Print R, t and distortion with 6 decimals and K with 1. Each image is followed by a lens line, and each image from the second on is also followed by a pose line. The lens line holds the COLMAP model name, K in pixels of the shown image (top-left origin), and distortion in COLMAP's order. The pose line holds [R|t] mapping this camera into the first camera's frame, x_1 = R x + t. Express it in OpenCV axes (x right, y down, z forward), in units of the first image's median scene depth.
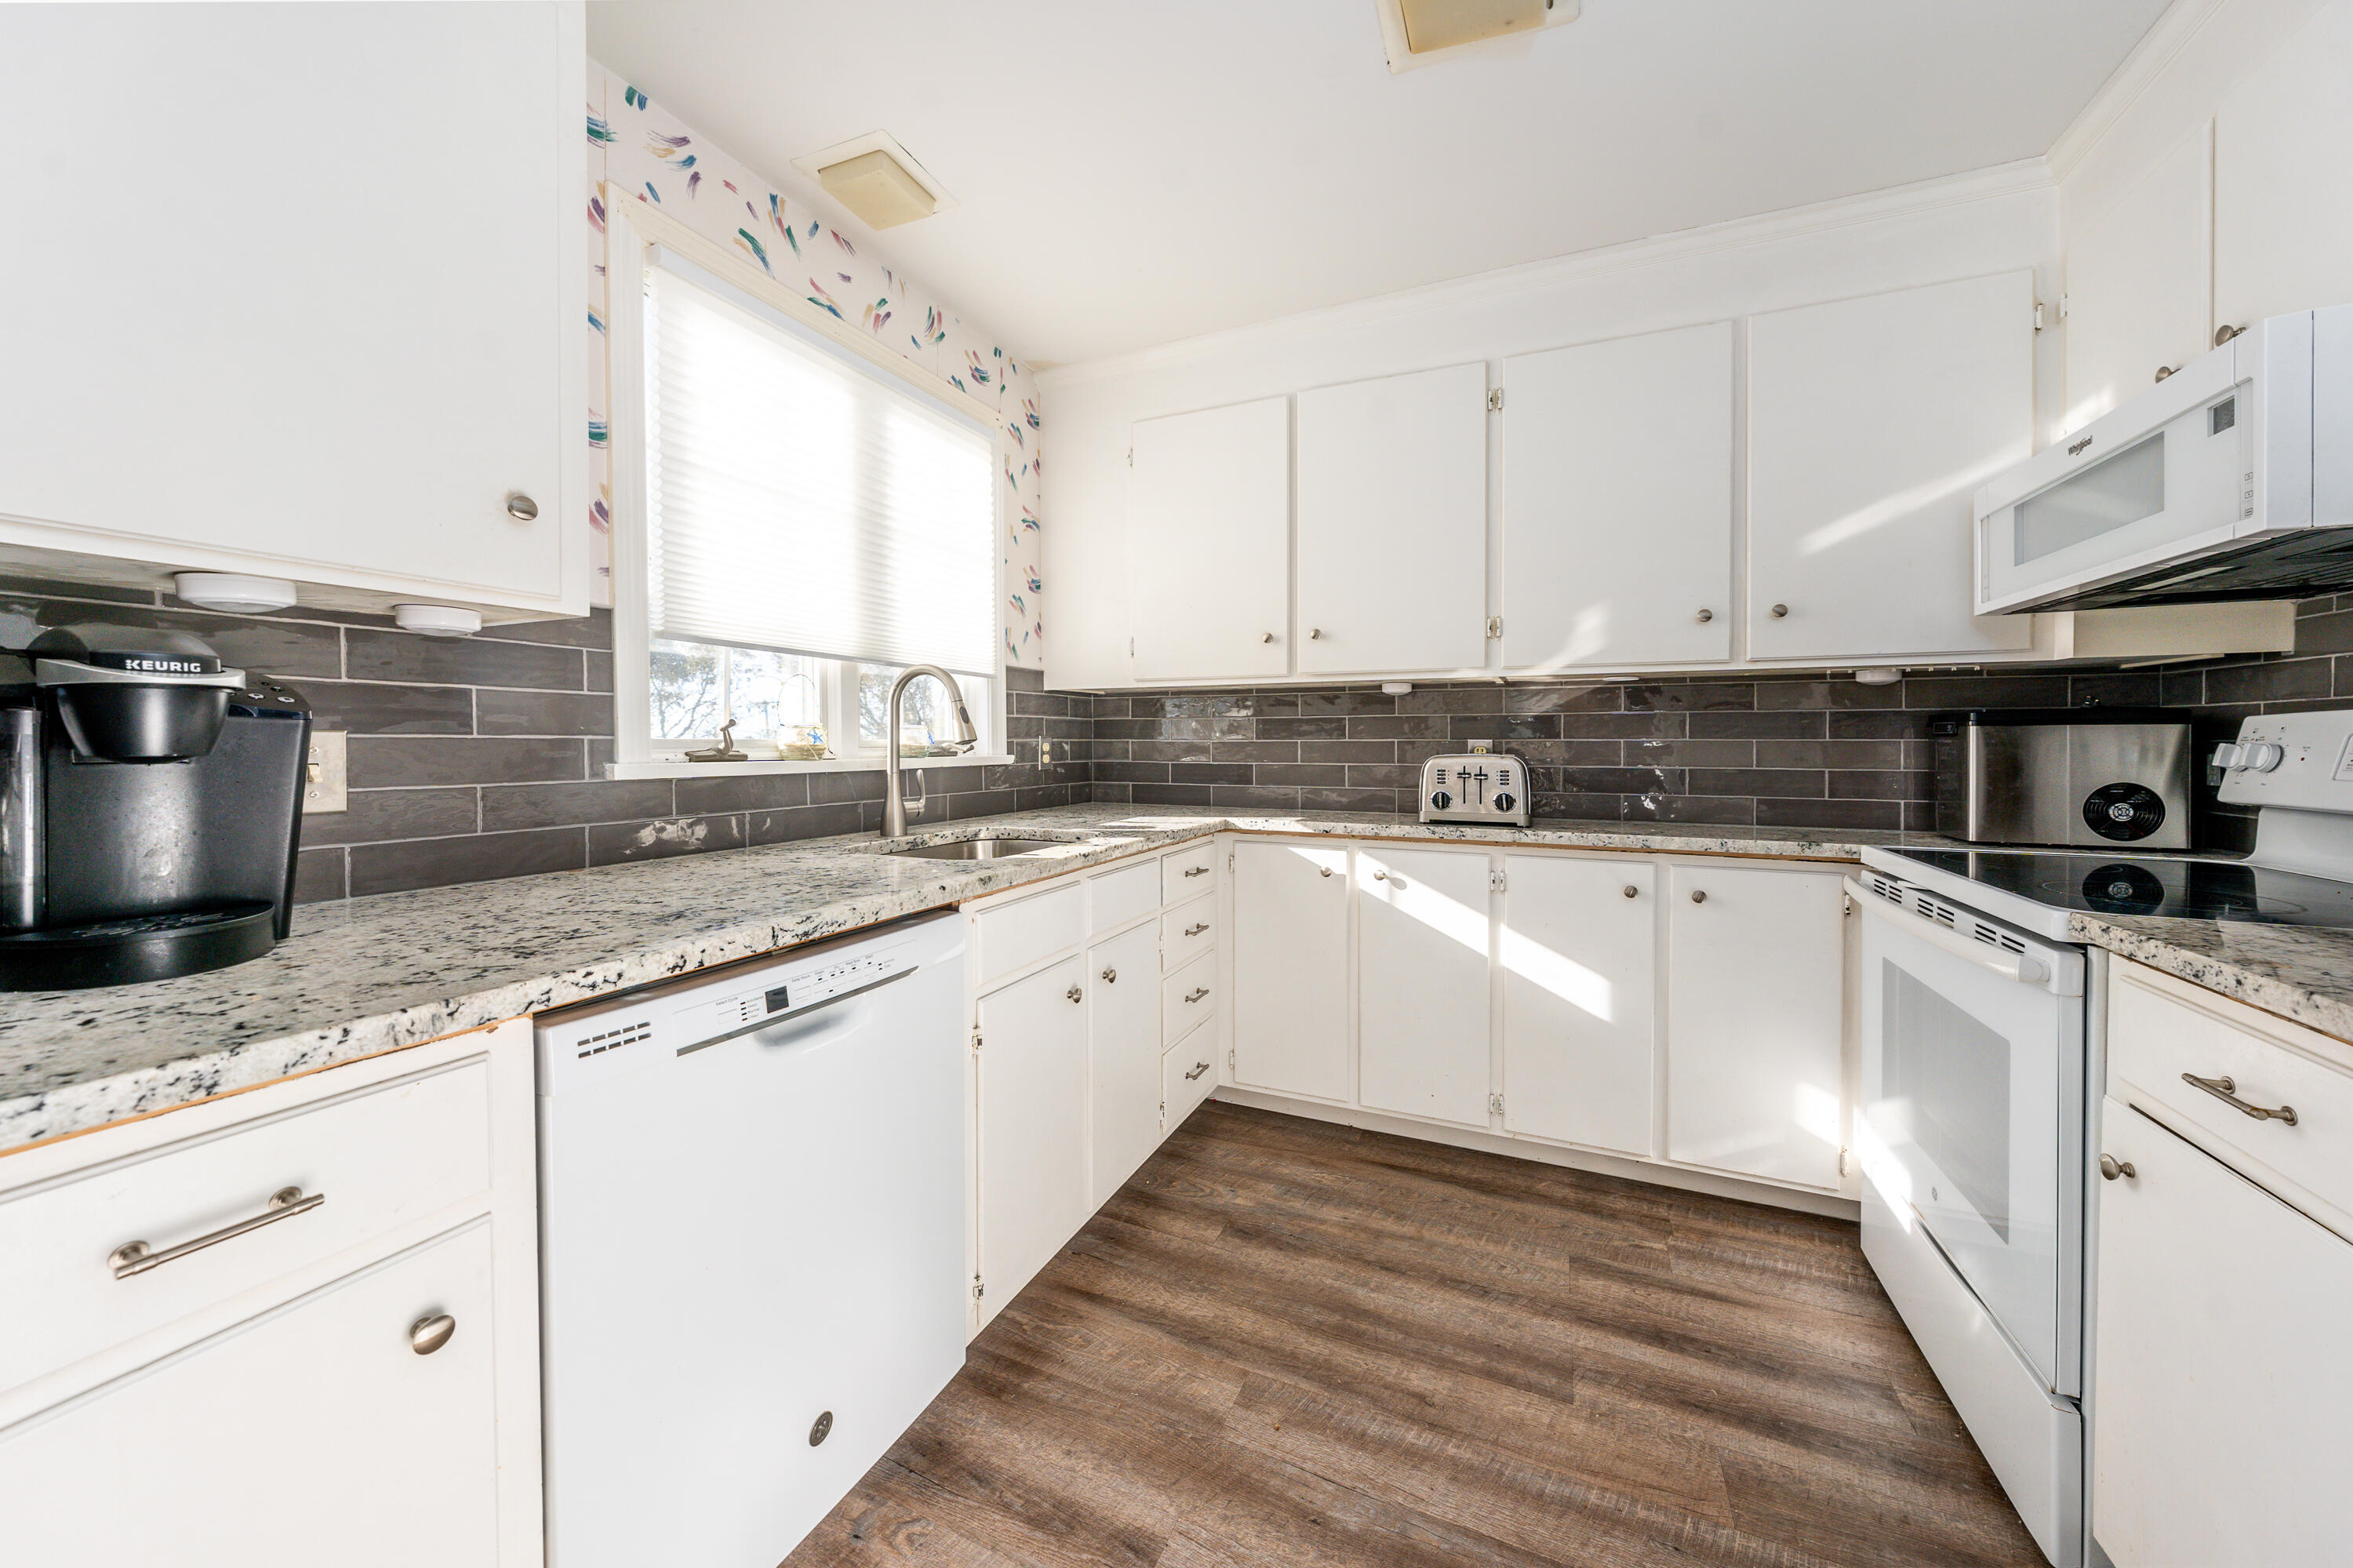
lens RADIAL K [[814.1, 0, 1180.8], [0, 814.1, 756.1], [0, 0, 1]] dist [0.000424, -0.000384]
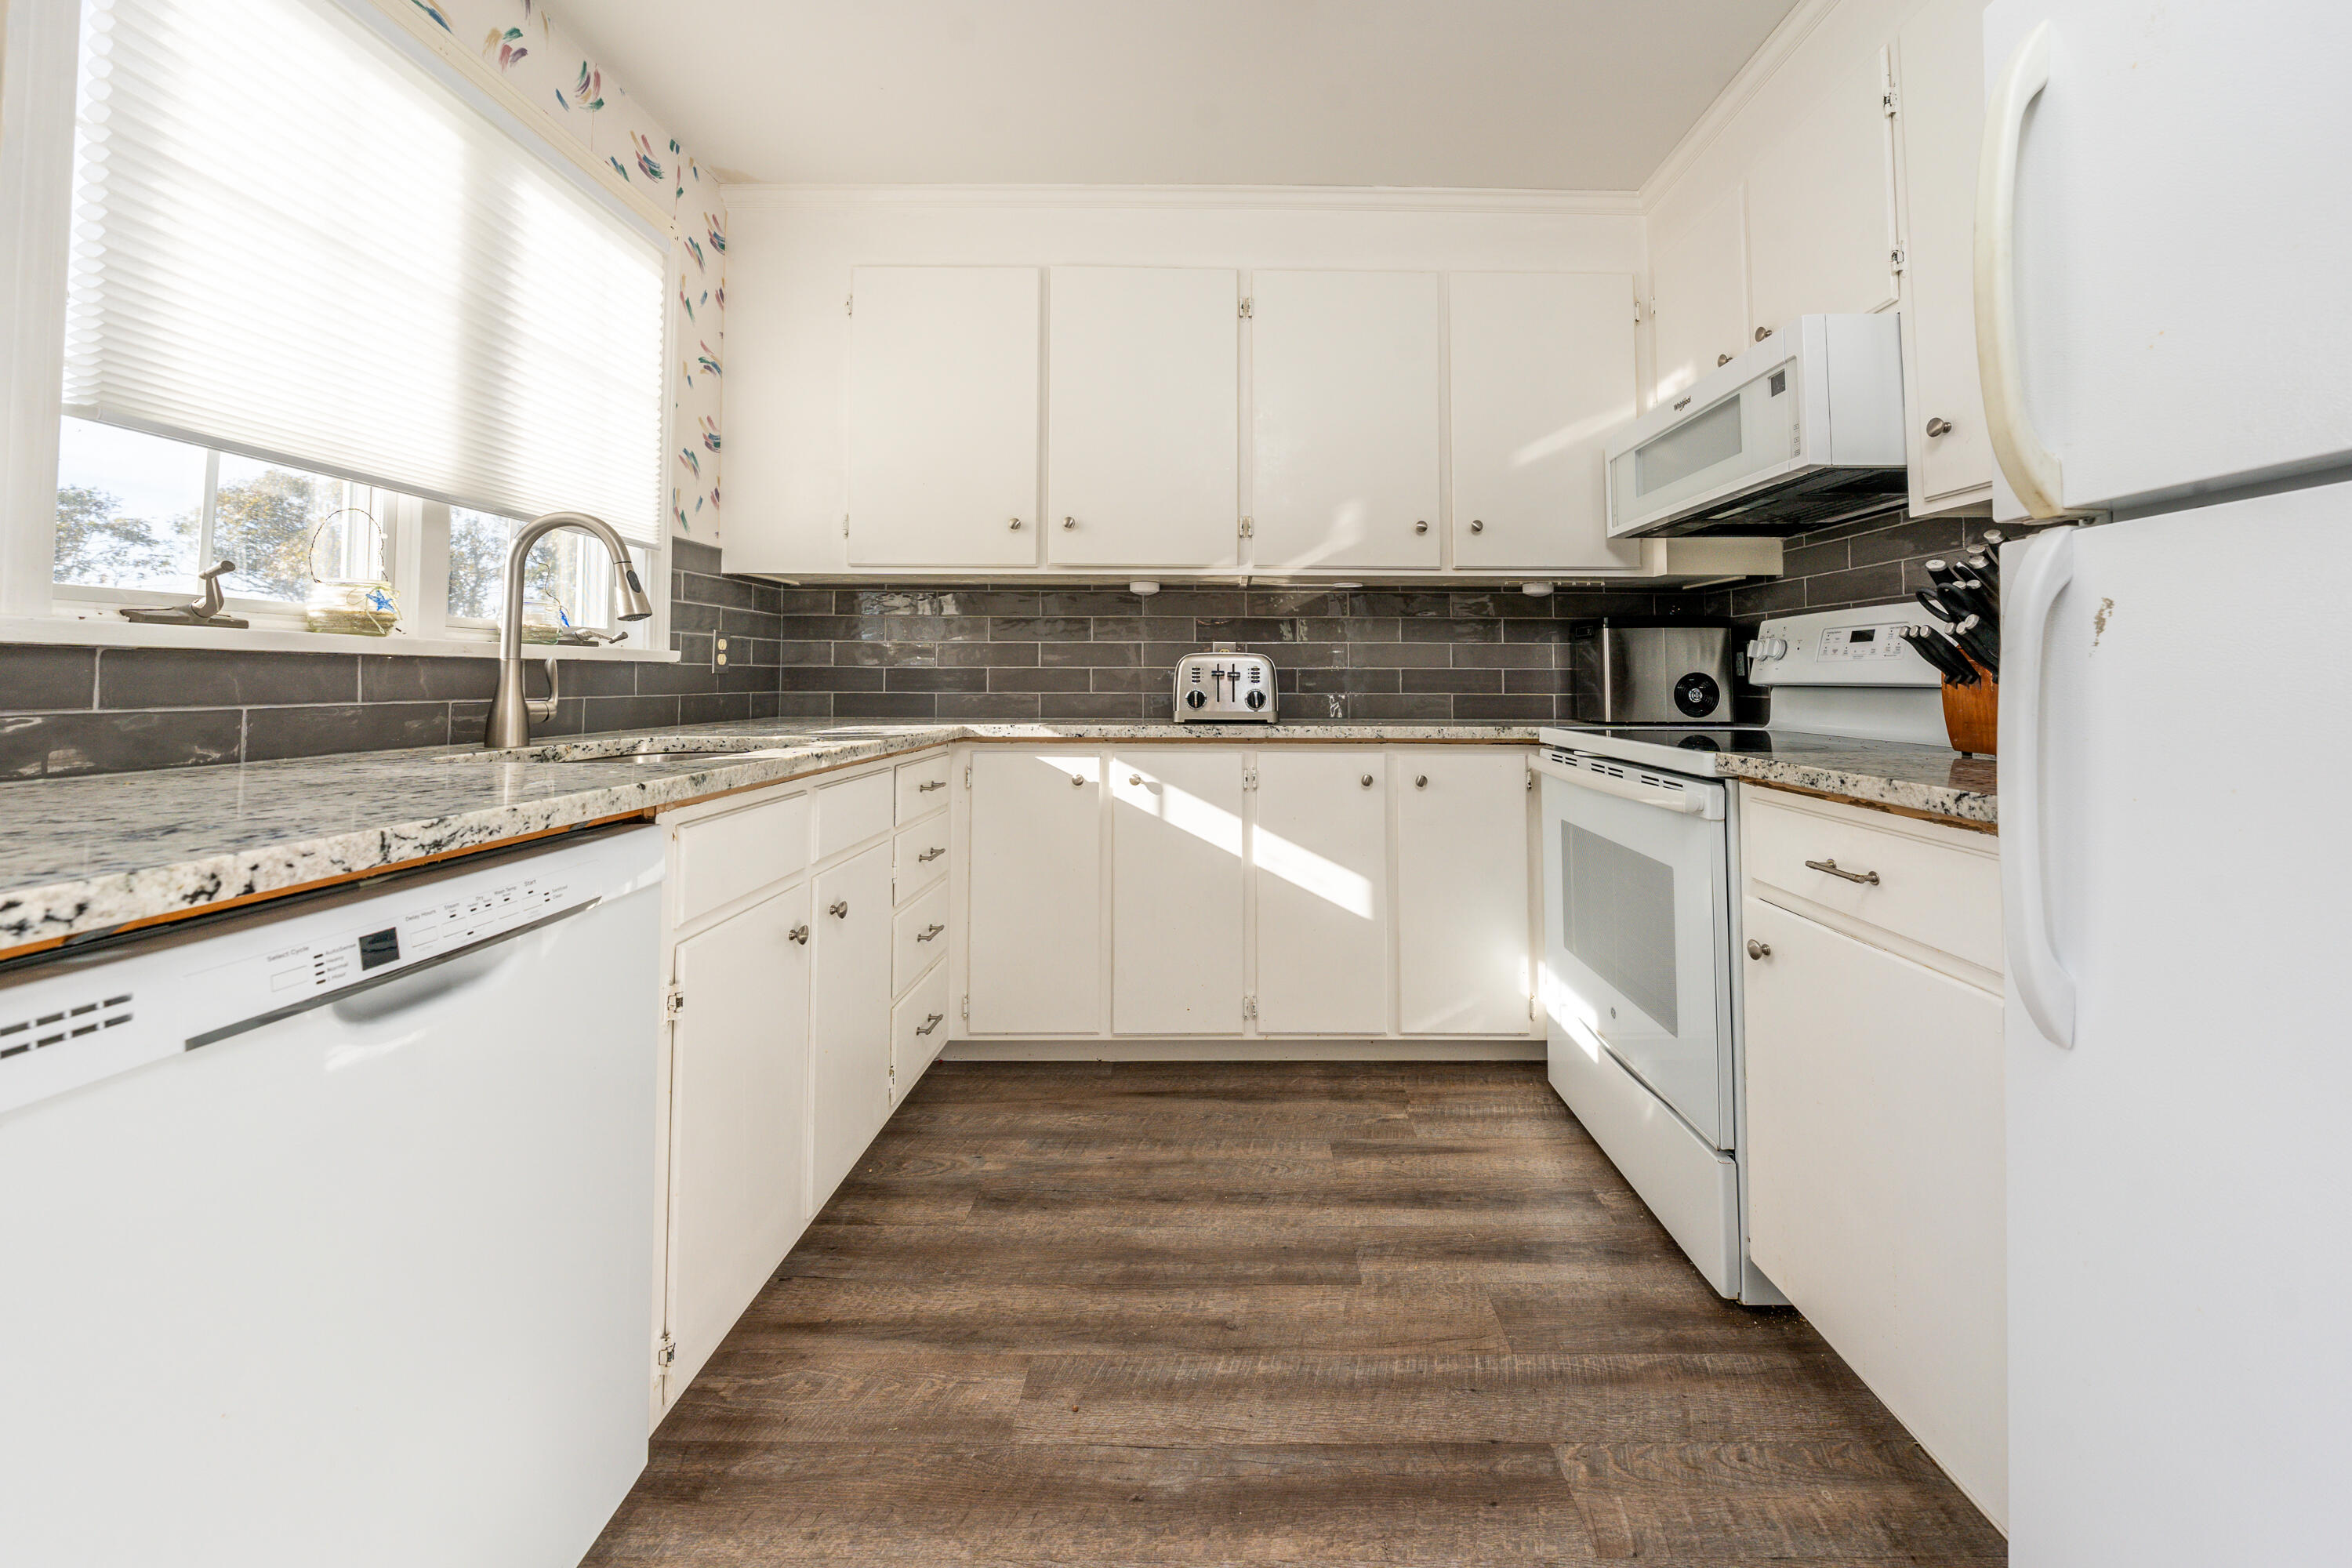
lens RADIAL K [[858.3, 0, 1217.3], [0, 858.3, 641.1], [0, 0, 1]] dist [-0.000250, -0.000547]
pose [[0.913281, 0.018241, 0.406921, -0.100301], [0.006347, 0.998238, -0.058992, 0.058734], [-0.407280, 0.056459, 0.911556, 0.058005]]
